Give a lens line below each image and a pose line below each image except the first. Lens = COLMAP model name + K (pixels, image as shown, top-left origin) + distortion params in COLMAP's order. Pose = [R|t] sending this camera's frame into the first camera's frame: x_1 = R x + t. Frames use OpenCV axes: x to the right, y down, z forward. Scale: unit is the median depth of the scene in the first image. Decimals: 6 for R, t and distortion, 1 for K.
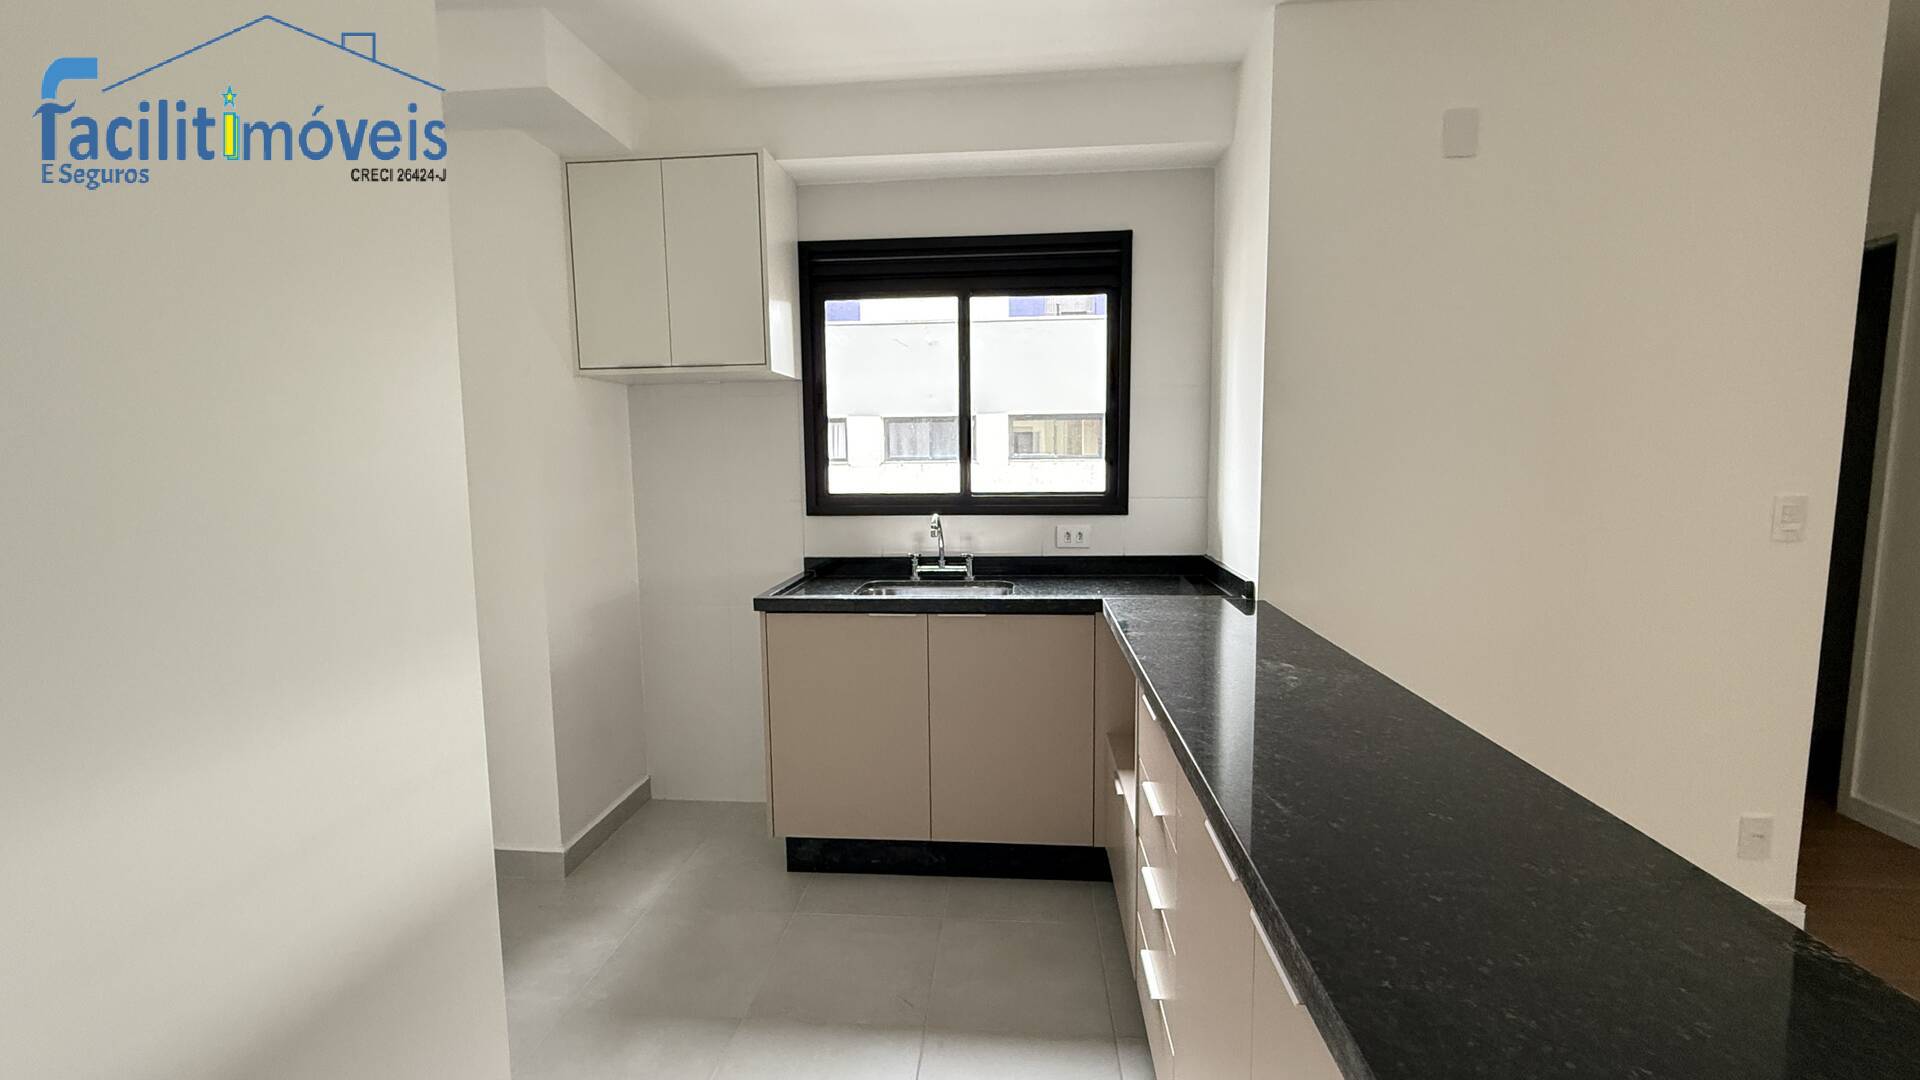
lens RADIAL K [[780.9, 0, 967.7], [0, 780.9, 538.6], [0, 0, 1]] dist [-0.002855, -0.000503]
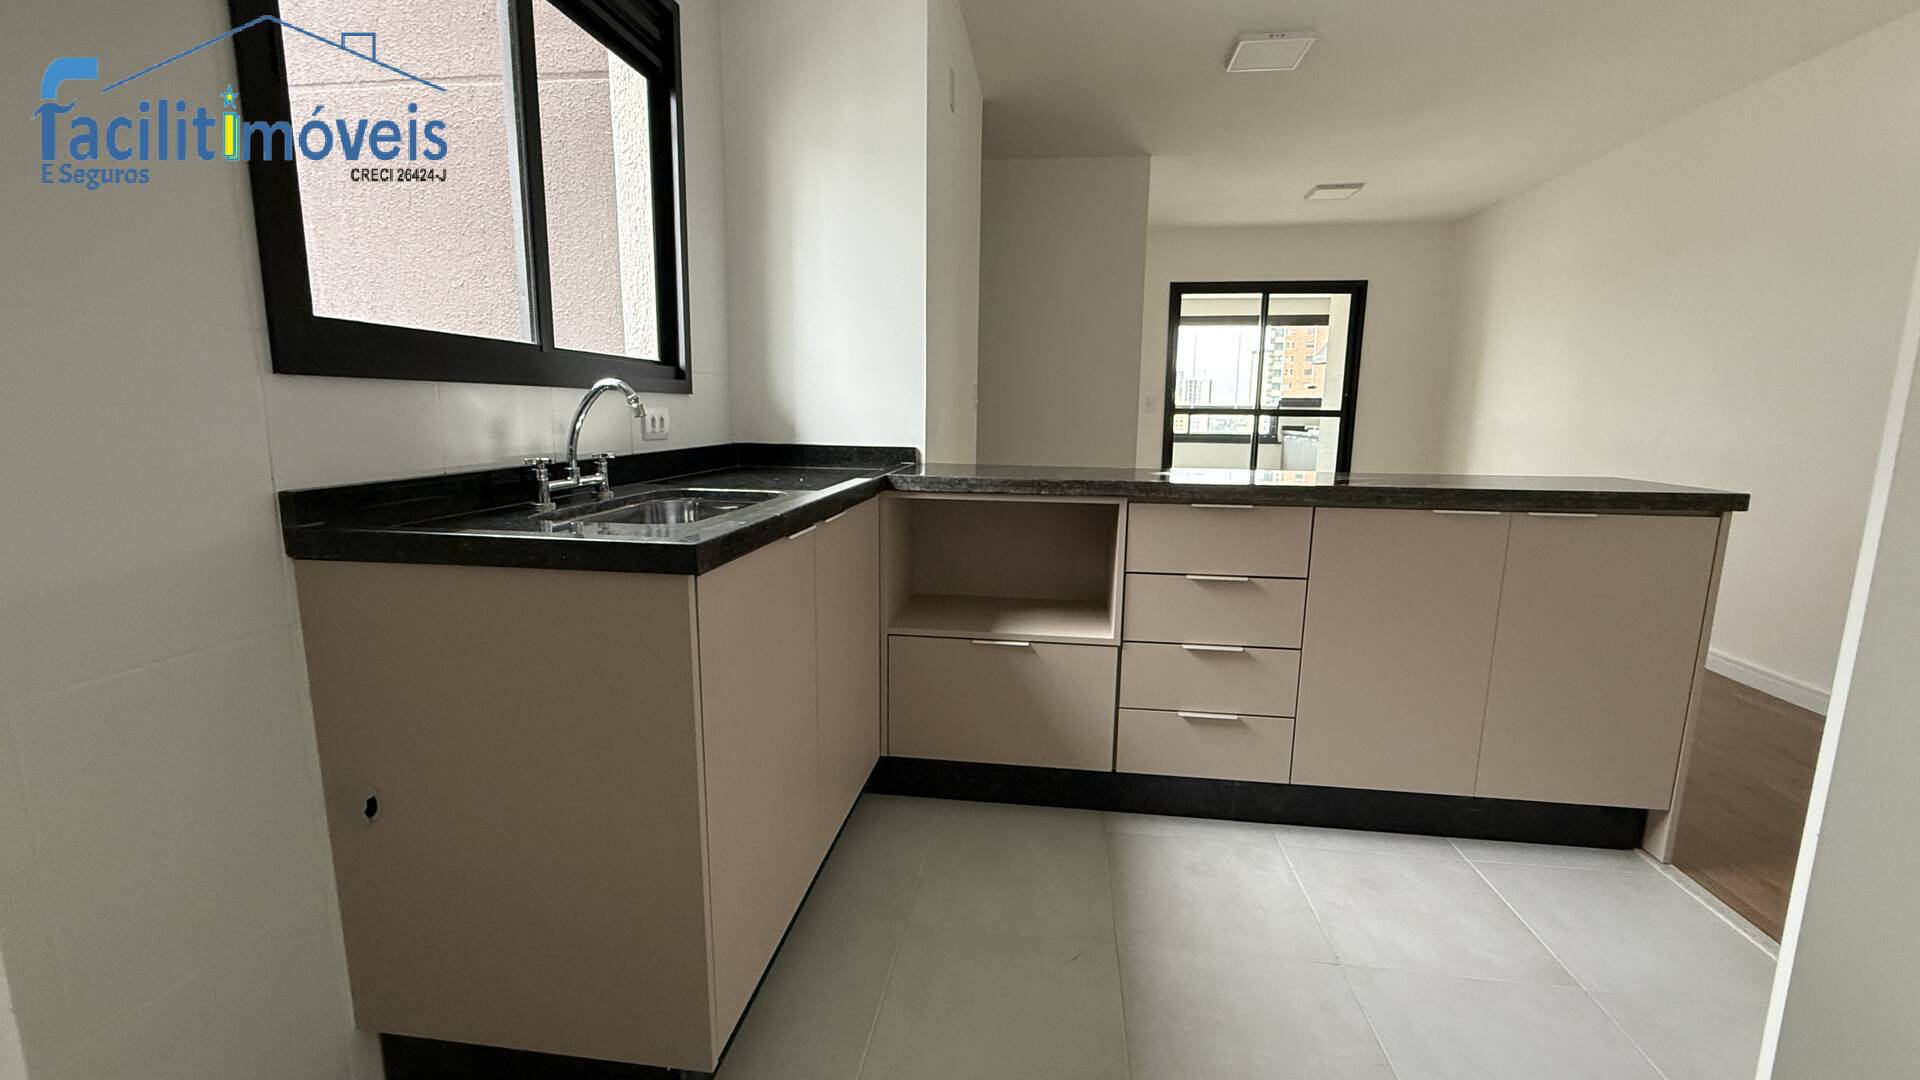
lens RADIAL K [[780.9, 0, 946.8], [0, 780.9, 530.1], [0, 0, 1]] dist [-0.002855, -0.000503]
pose [[0.063838, -0.143296, 0.987619, -0.589842], [0.086143, 0.986735, 0.137599, 0.019415], [-0.994235, 0.076292, 0.075335, 0.732967]]
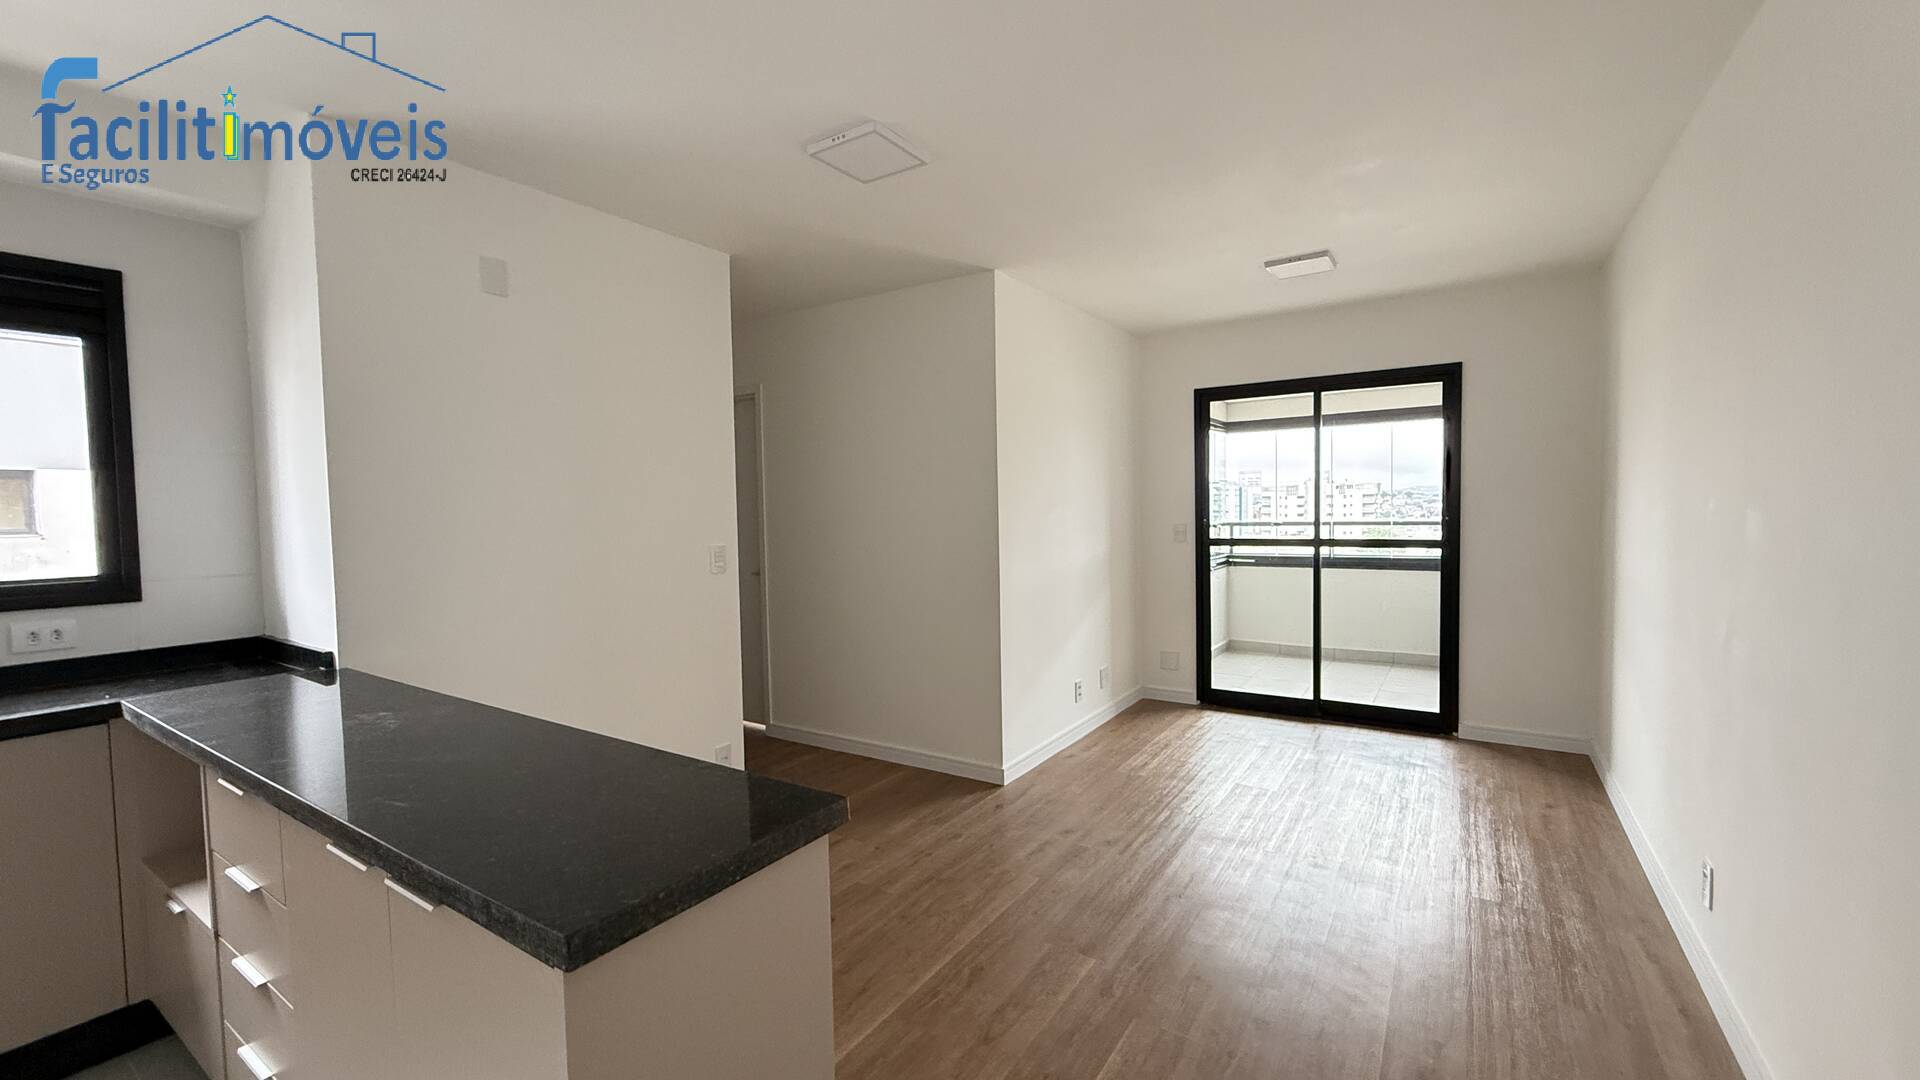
lens RADIAL K [[780.9, 0, 971.4], [0, 780.9, 539.7], [0, 0, 1]] dist [-0.002855, -0.000503]
pose [[0.473000, -0.037752, 0.880253, -0.114511], [0.102258, 0.994682, -0.012288, 0.005819], [-0.875108, 0.095826, 0.474345, -0.205488]]
